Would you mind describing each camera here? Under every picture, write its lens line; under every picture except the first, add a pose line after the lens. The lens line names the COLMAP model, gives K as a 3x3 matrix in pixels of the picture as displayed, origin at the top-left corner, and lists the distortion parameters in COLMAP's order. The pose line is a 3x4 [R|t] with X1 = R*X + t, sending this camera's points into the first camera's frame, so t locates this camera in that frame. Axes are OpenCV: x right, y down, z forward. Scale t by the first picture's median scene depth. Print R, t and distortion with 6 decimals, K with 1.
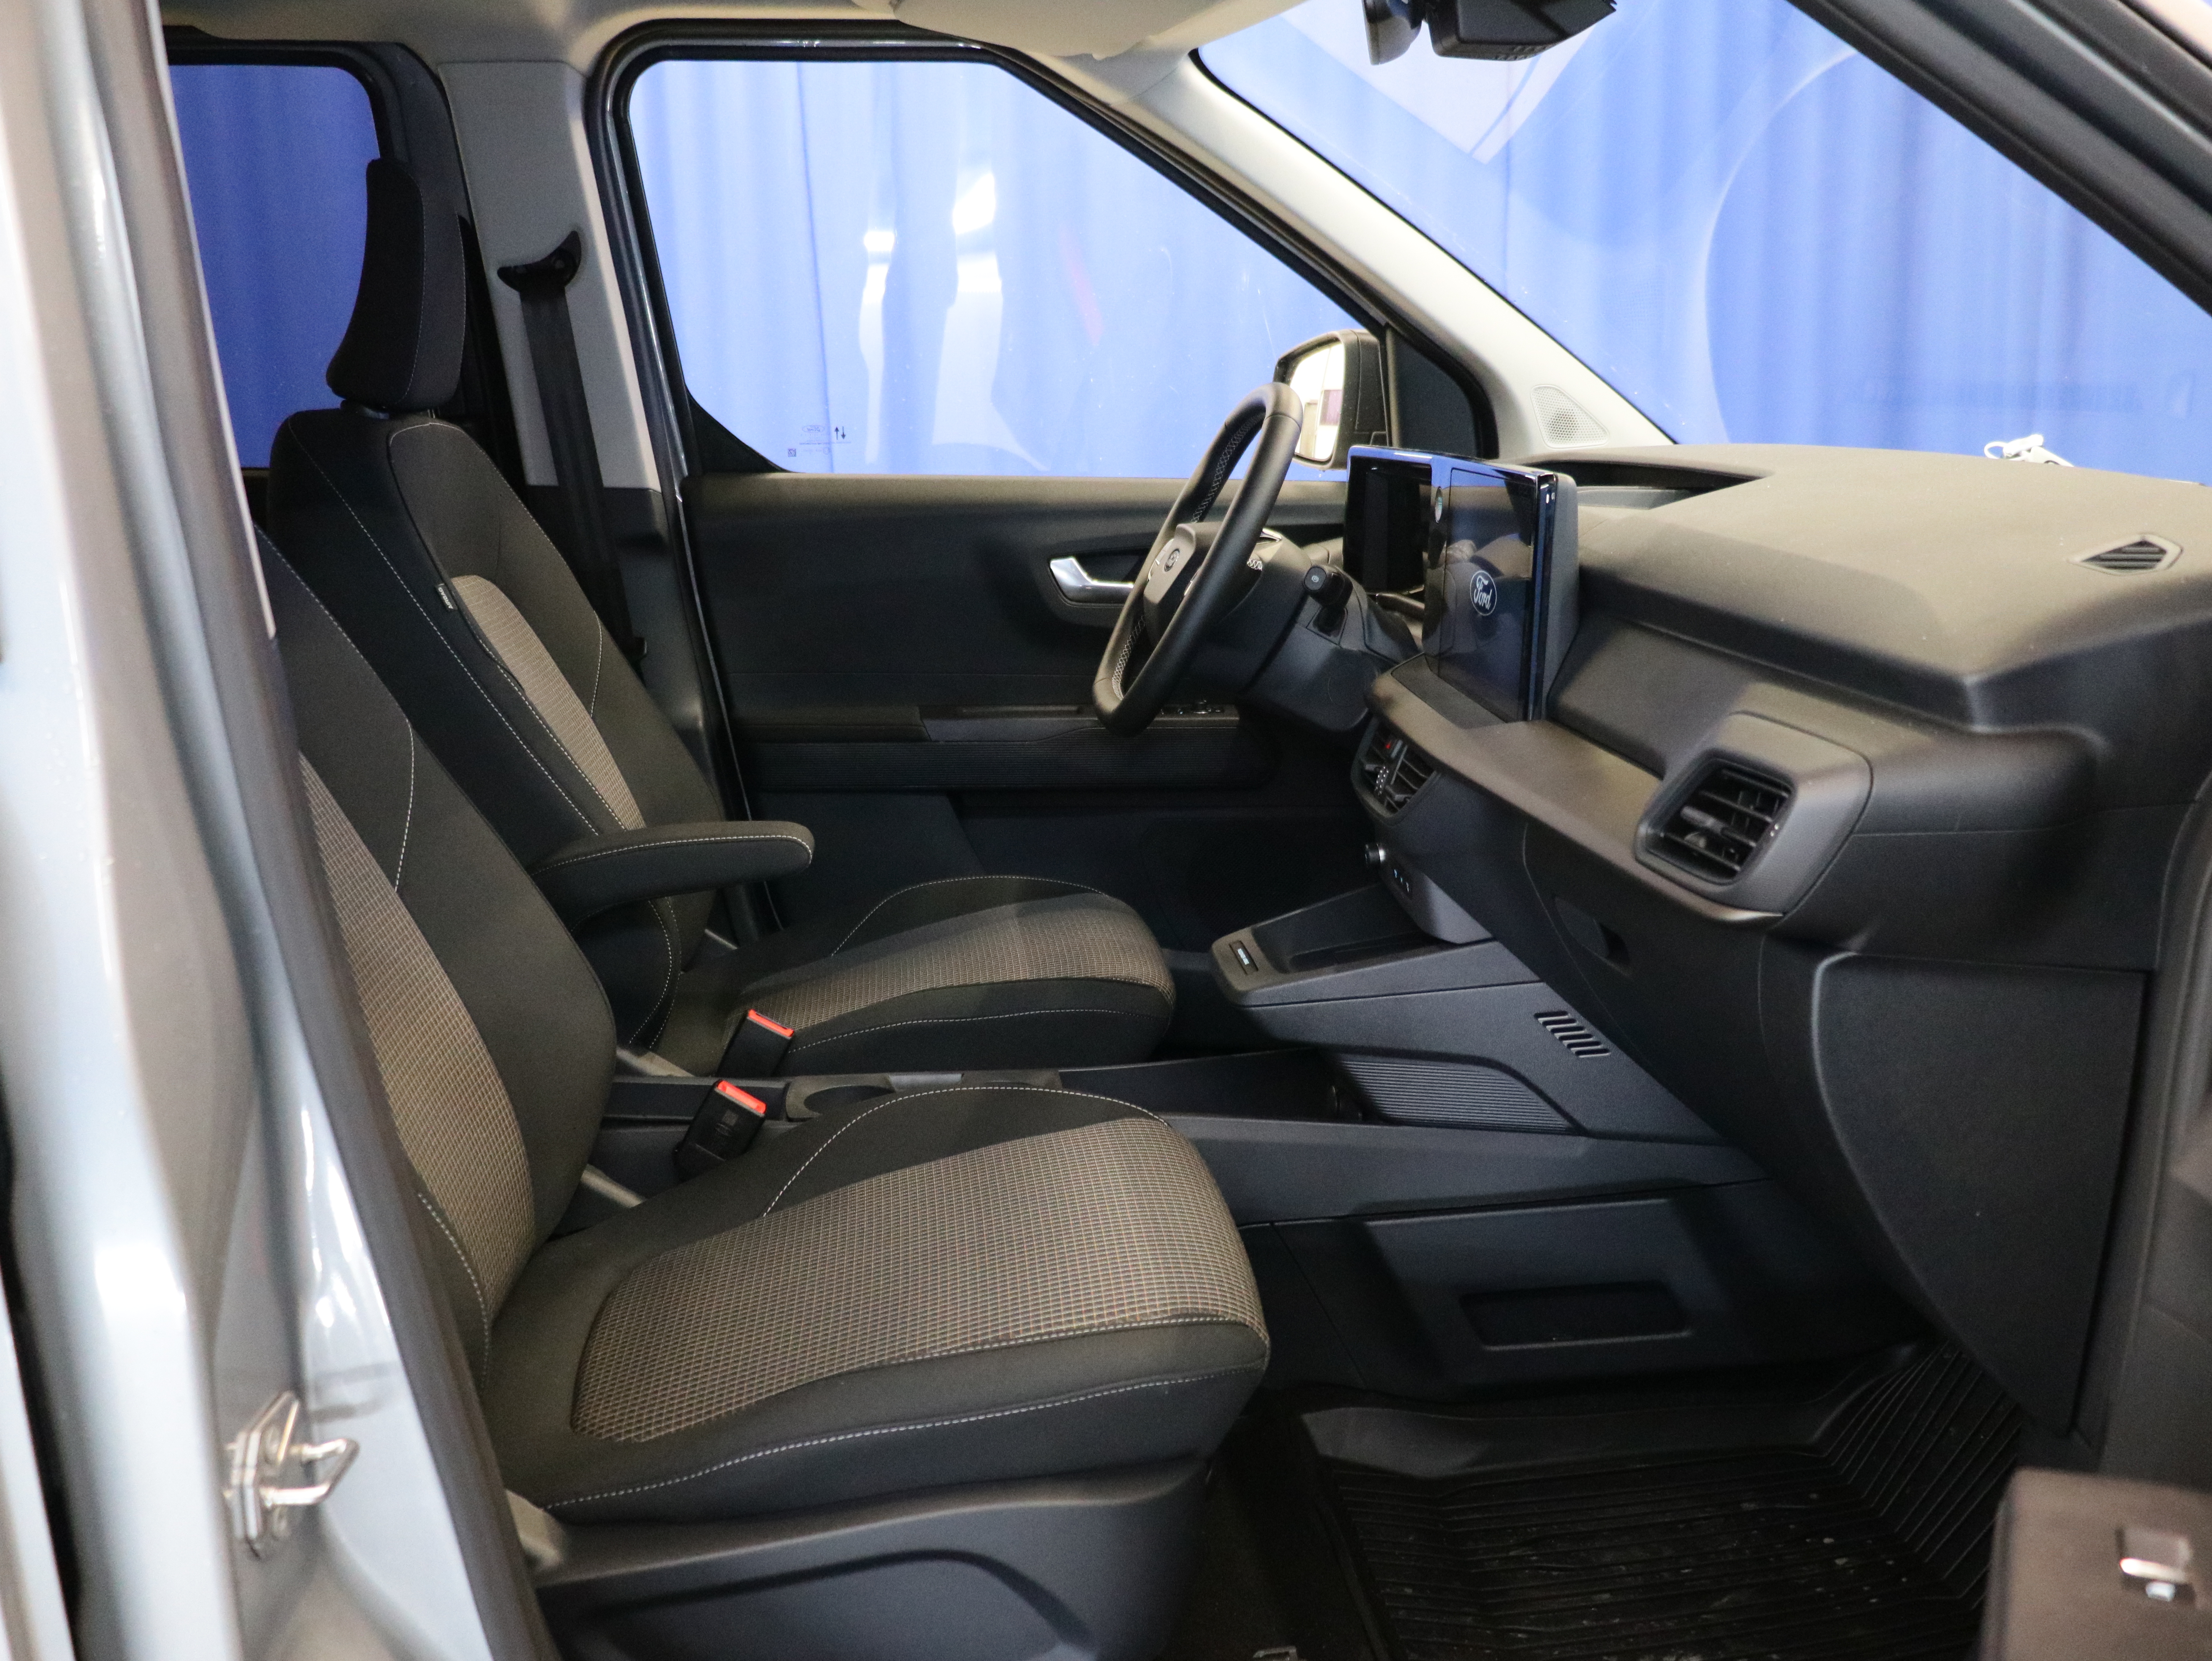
lens RADIAL K [[2063.5, 0, 1189.7], [0, 2063.5, 826.3], [0, 0, 1]] dist [-0.024626, -0.002262]
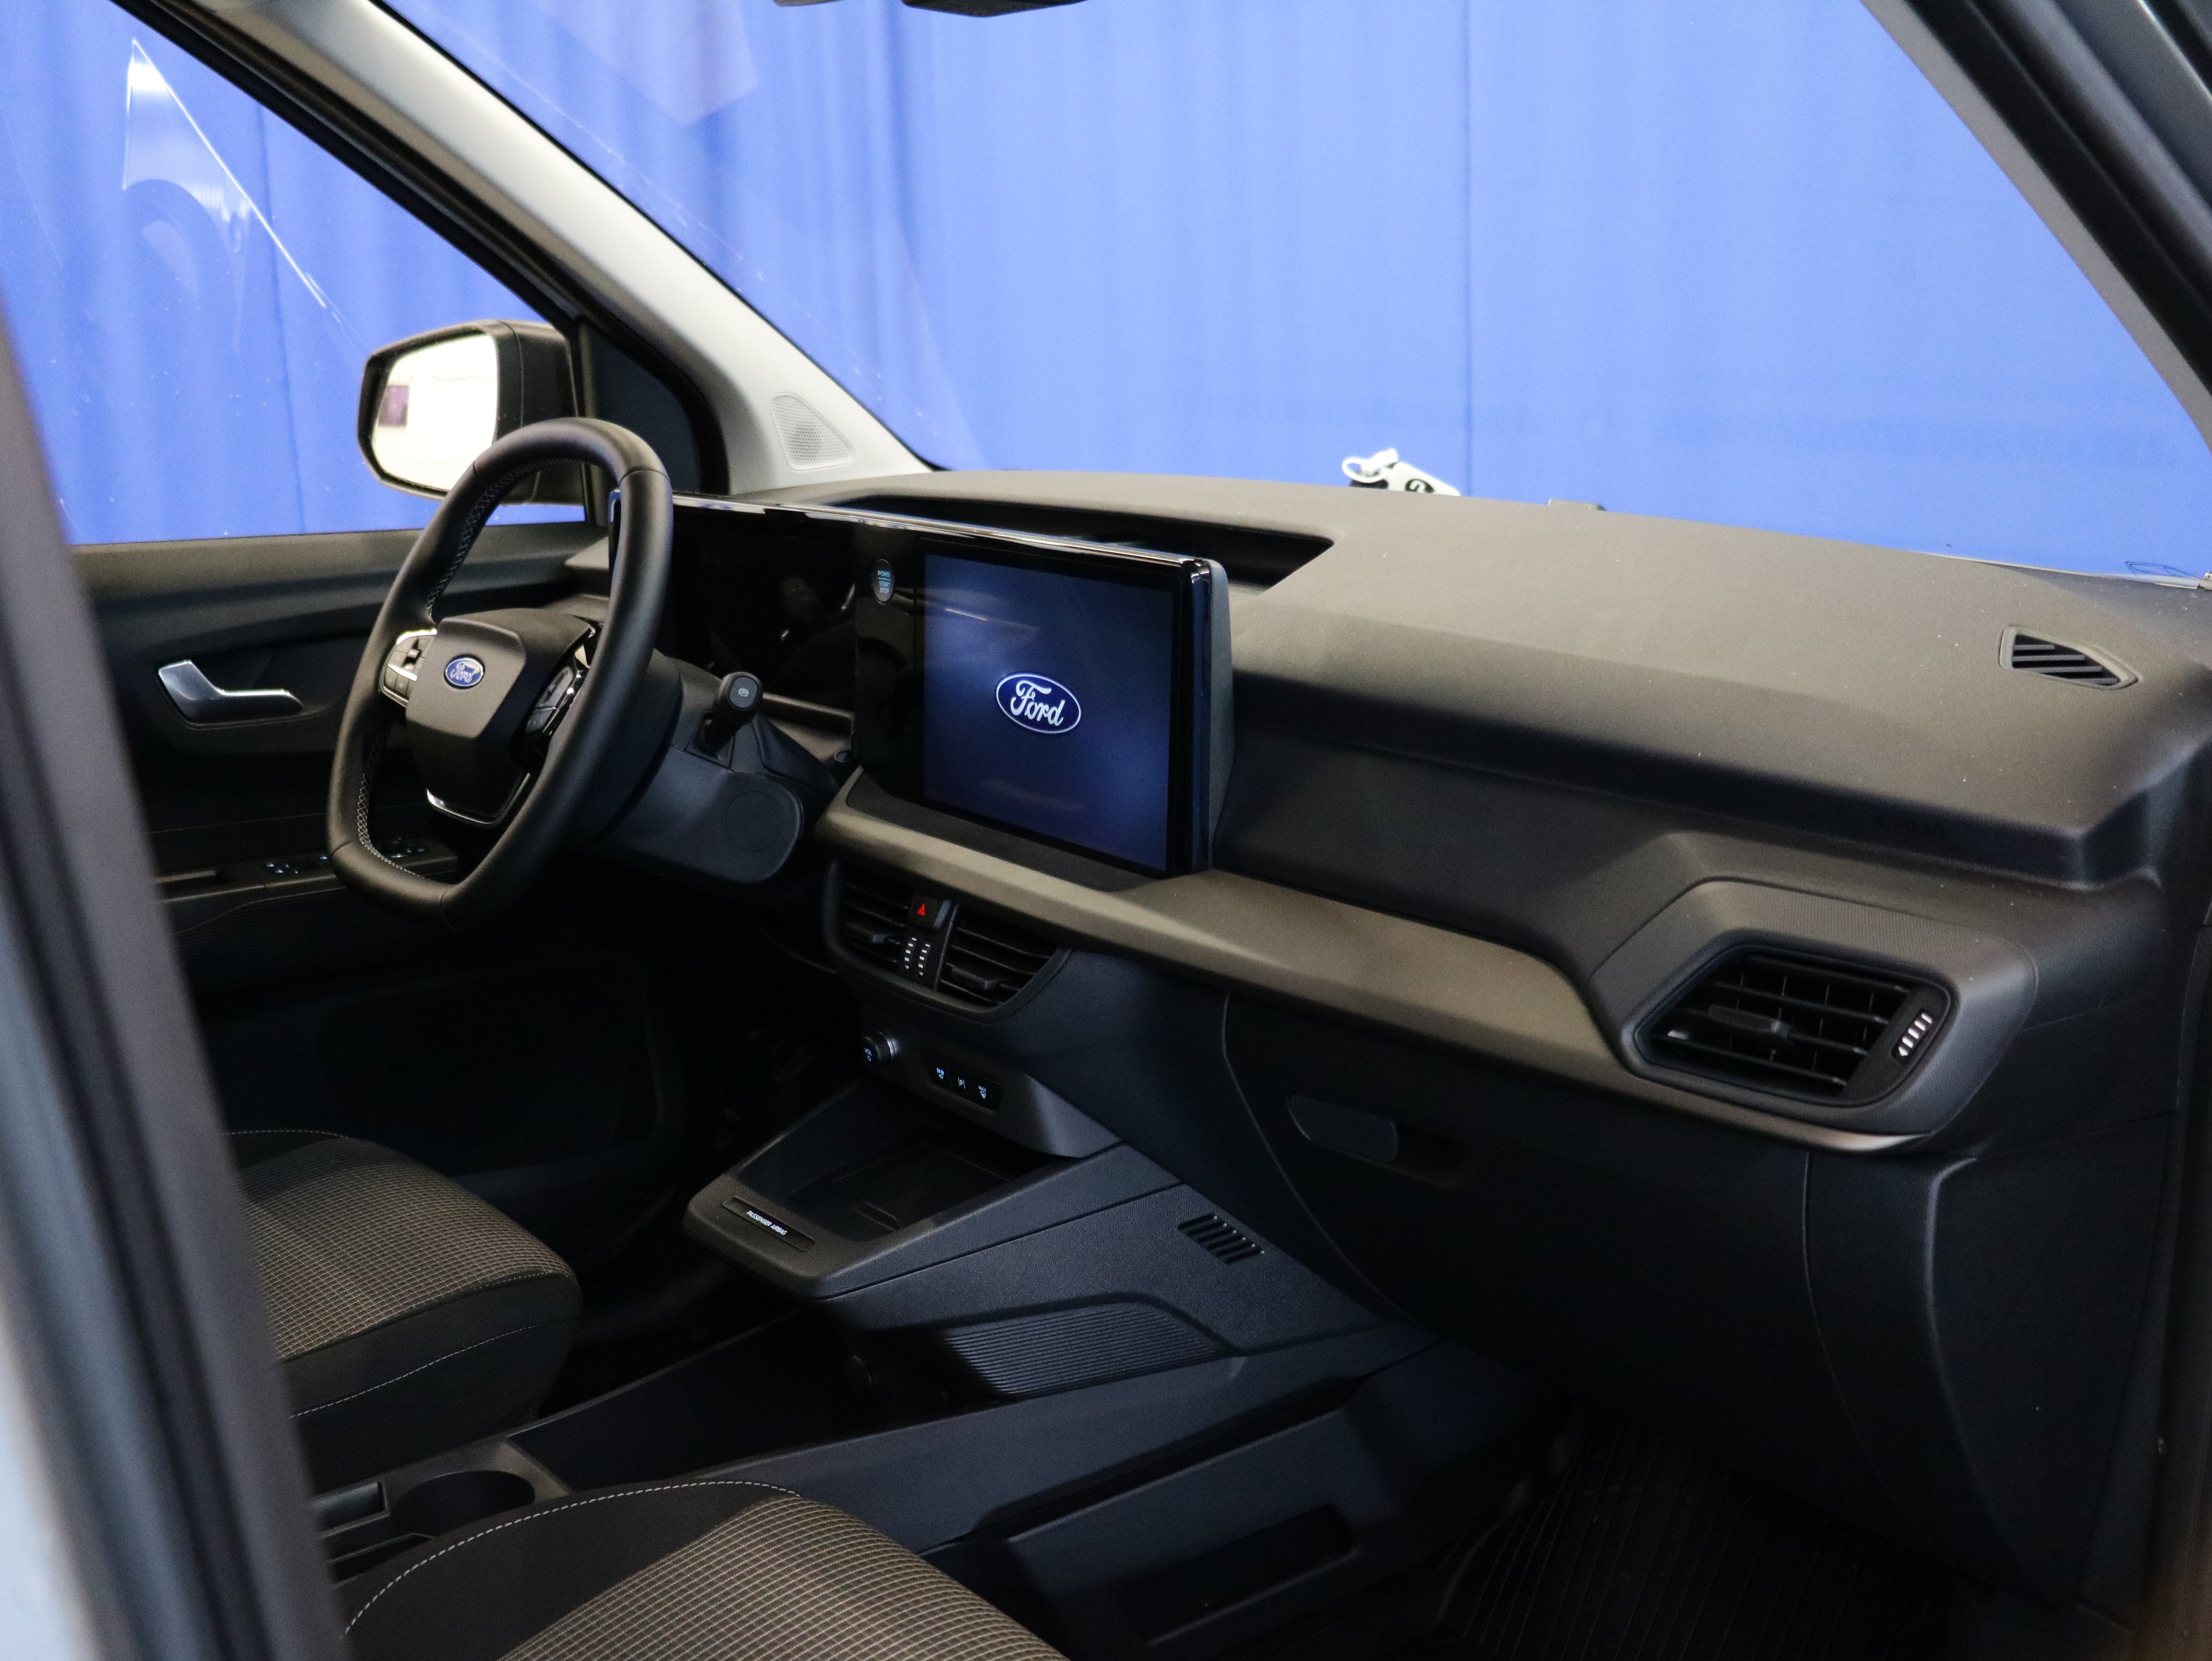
lens RADIAL K [[2273.8, 0, 1107.5], [0, 2273.8, 757.9], [0, 0, 1]] dist [-0.012638, -0.015904]
pose [[0.822991, -0.115923, 0.556100, -0.320203], [0.118124, 0.992481, 0.032074, -0.118530], [-0.555637, 0.039292, 0.830496, 0.273403]]
